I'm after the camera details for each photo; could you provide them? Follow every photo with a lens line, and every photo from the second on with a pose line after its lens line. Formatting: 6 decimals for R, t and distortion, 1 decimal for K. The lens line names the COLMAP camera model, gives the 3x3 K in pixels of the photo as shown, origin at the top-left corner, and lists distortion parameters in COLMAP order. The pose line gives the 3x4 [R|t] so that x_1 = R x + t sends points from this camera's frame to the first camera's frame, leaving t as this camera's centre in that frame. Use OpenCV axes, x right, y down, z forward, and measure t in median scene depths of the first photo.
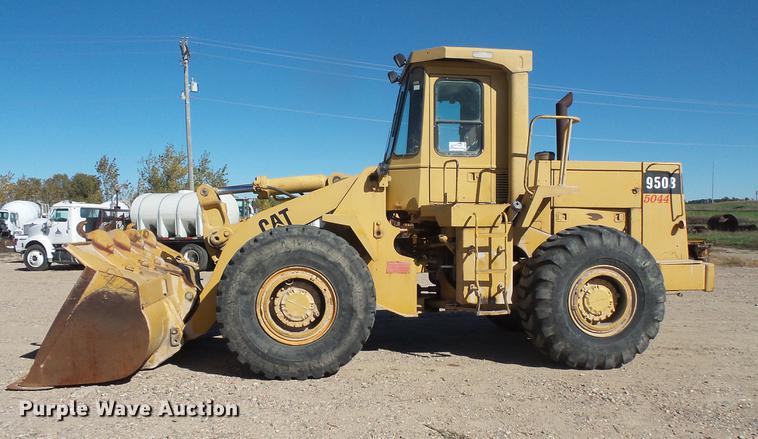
lens RADIAL K [[572.2, 0, 379.0], [0, 572.2, 219.5], [0, 0, 1]] dist [-0.009785, -0.002506]
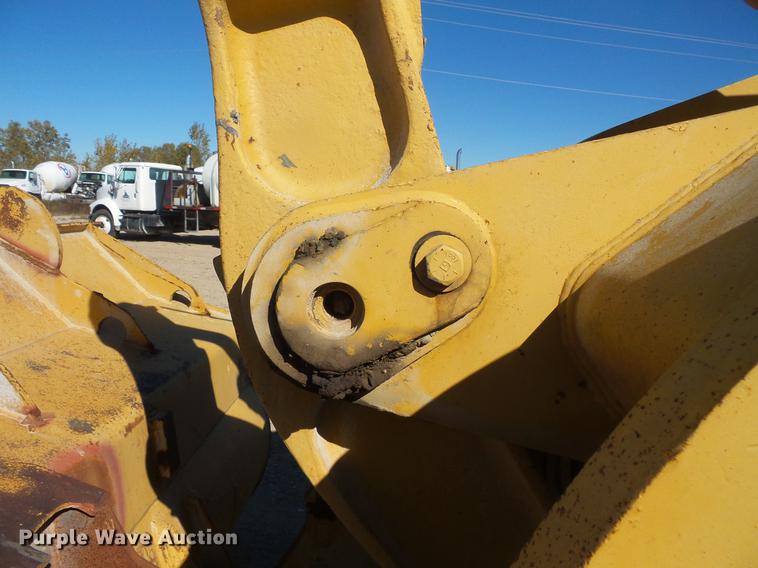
lens RADIAL K [[517.0, 0, 379.0], [0, 517.0, 284.0], [0, 0, 1]] dist [0.004289, 0.001909]
pose [[0.989665, 0.065270, -0.127683, -0.264498], [-0.043033, 0.984548, 0.169745, 0.015038], [0.136789, -0.162496, 0.977182, 0.911970]]
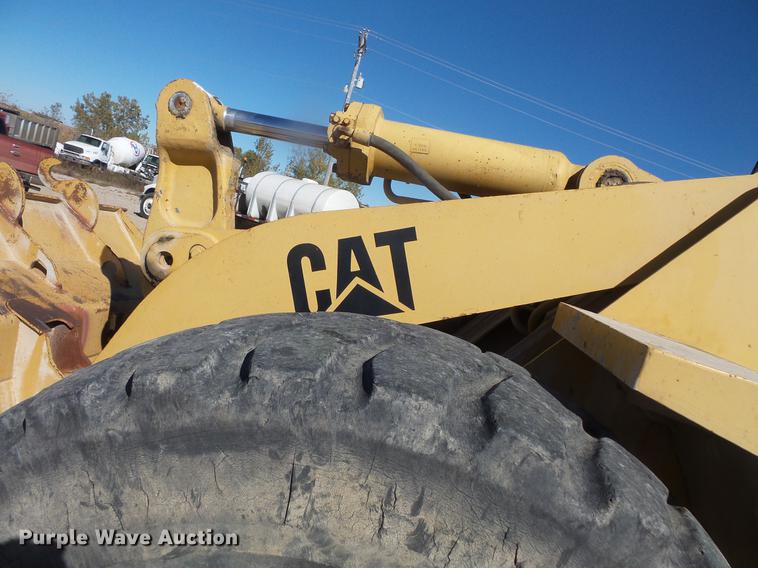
lens RADIAL K [[517.0, 0, 379.0], [0, 517.0, 284.0], [0, 0, 1]] dist [0.004289, 0.001909]
pose [[0.931143, 0.311158, -0.190138, -0.120555], [-0.298356, 0.949878, 0.093352, -0.013243], [0.209655, -0.030195, 0.977309, 0.750004]]
